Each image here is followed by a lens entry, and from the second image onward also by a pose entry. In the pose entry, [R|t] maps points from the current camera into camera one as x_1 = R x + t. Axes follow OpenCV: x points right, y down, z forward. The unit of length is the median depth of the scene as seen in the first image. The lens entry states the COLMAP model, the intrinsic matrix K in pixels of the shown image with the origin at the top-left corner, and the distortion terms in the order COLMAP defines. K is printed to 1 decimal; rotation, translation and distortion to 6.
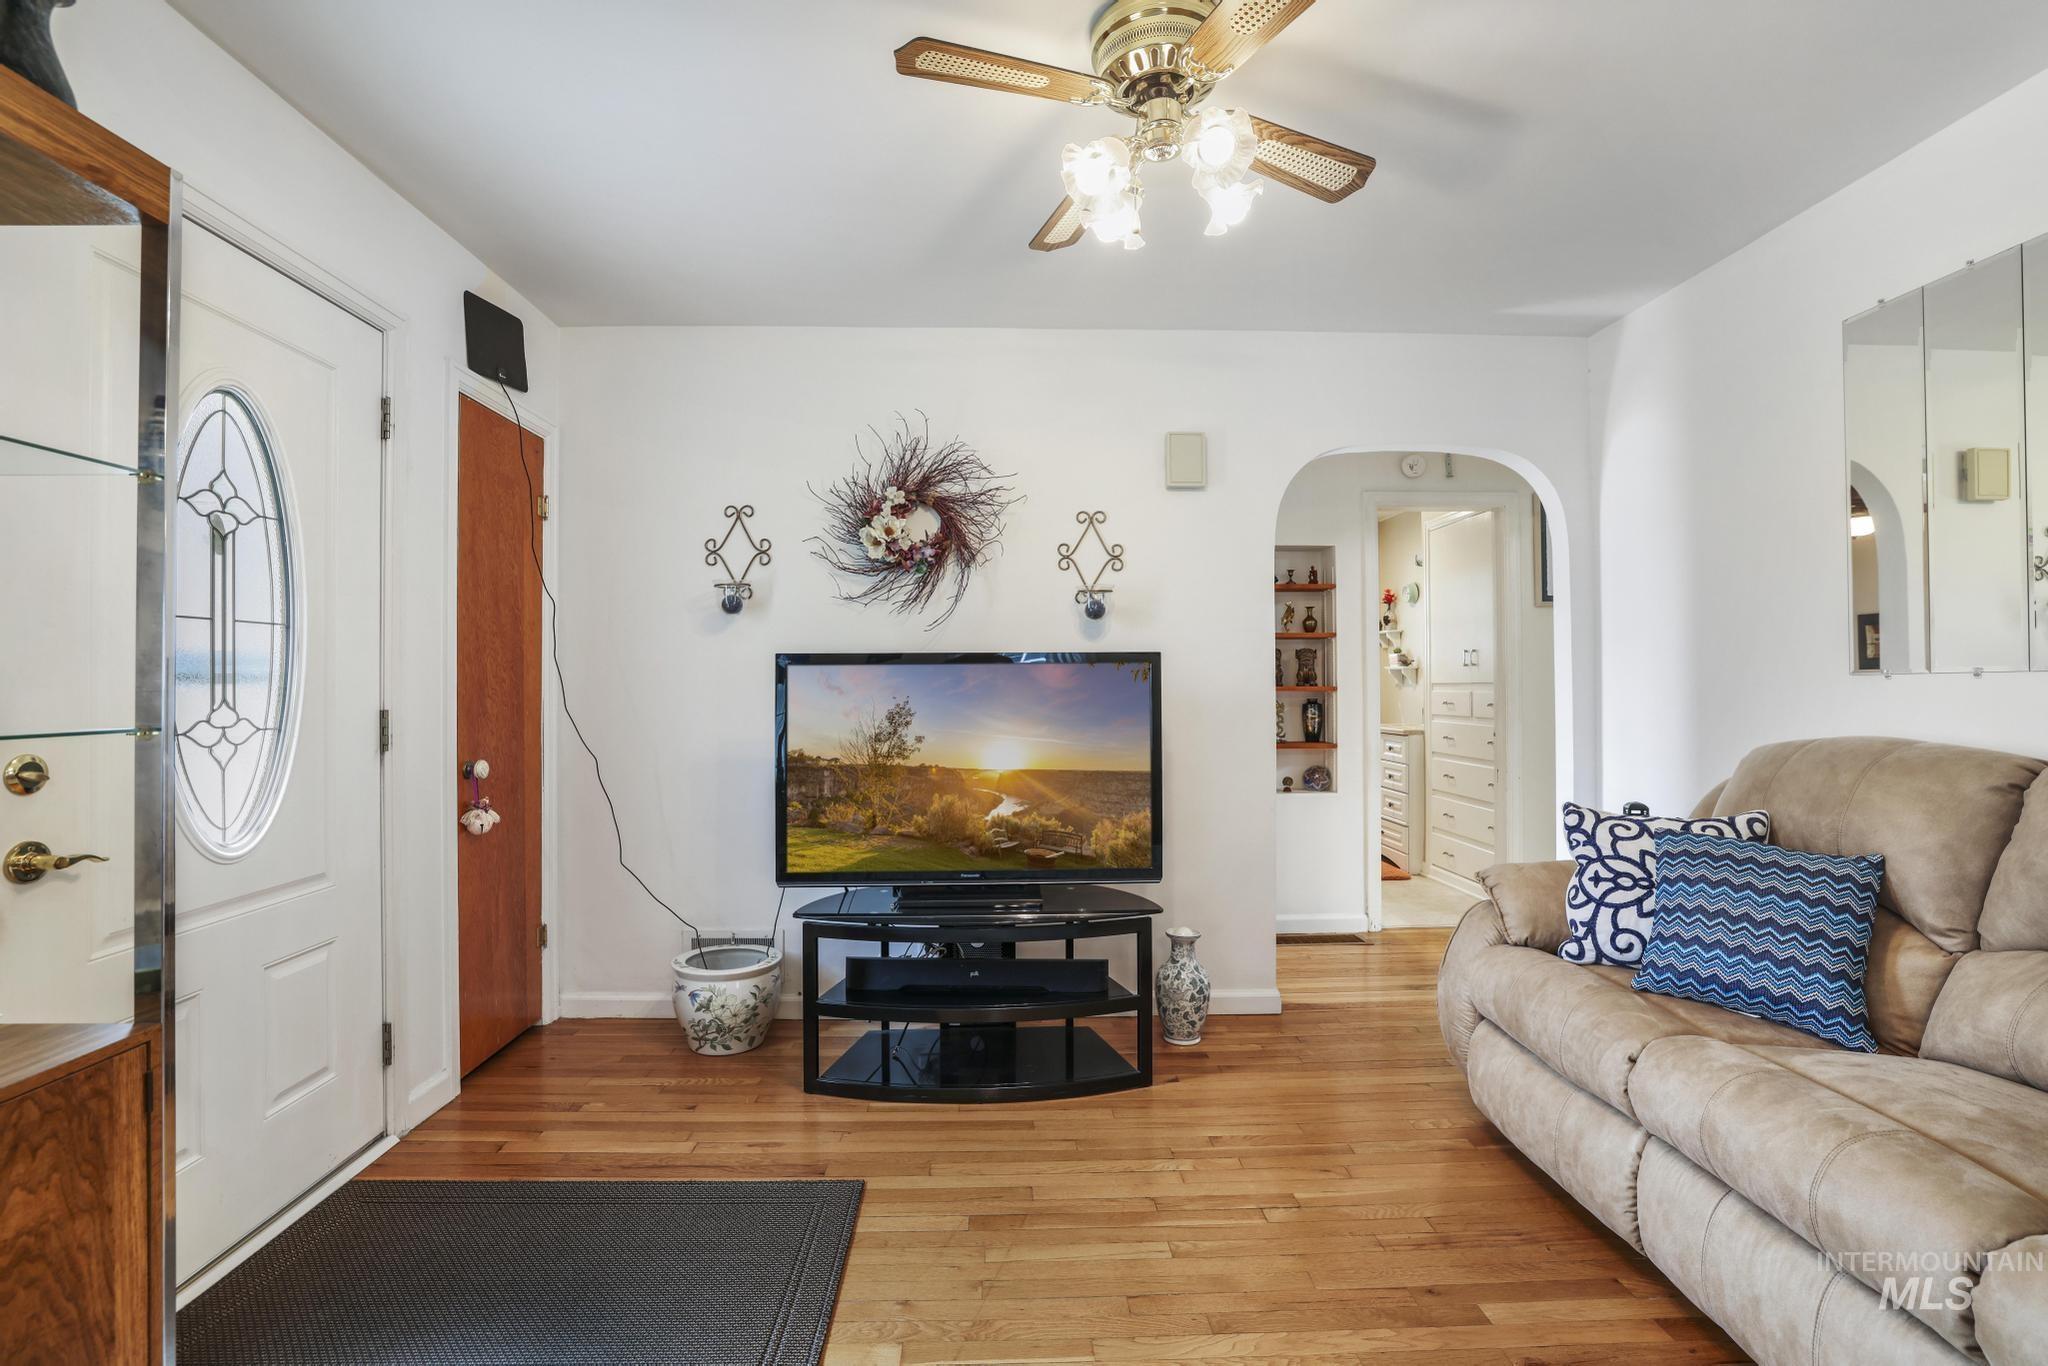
lens RADIAL K [[921.1, 0, 1033.0], [0, 921.1, 677.1], [0, 0, 1]] dist [-0.040537, 0.008302]
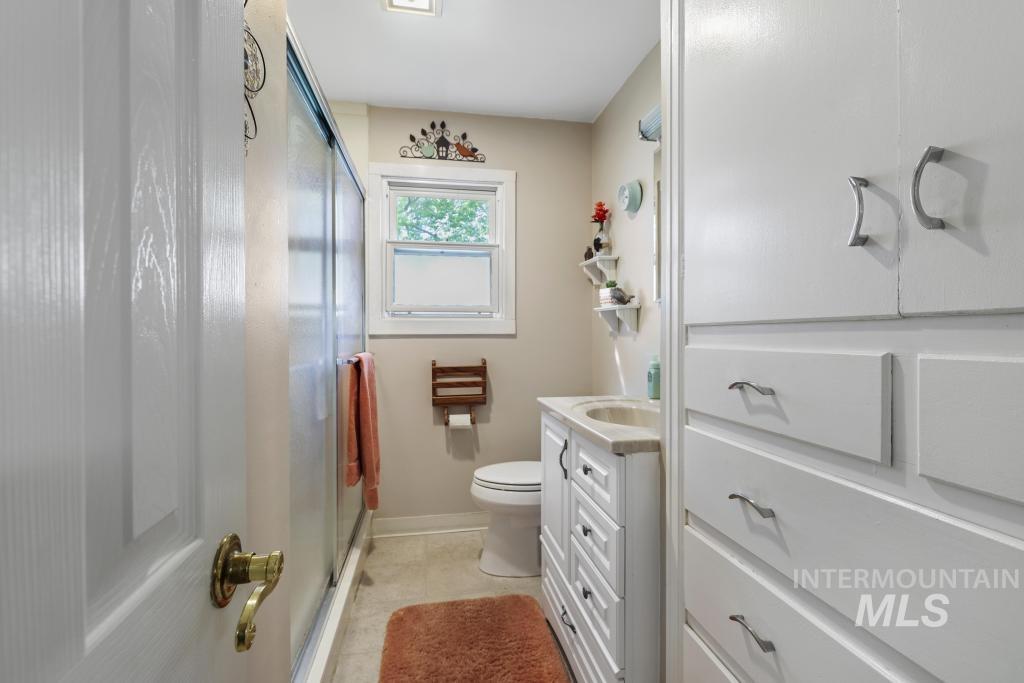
lens RADIAL K [[460.6, 0, 513.0], [0, 460.6, 341.6], [0, 0, 1]] dist [-0.040537, 0.008302]
pose [[0.989855, -0.004082, 0.142023, 0.273939], [0.001512, 0.999833, 0.018199, 0.008143], [-0.142074, -0.017799, 0.989696, 0.663401]]
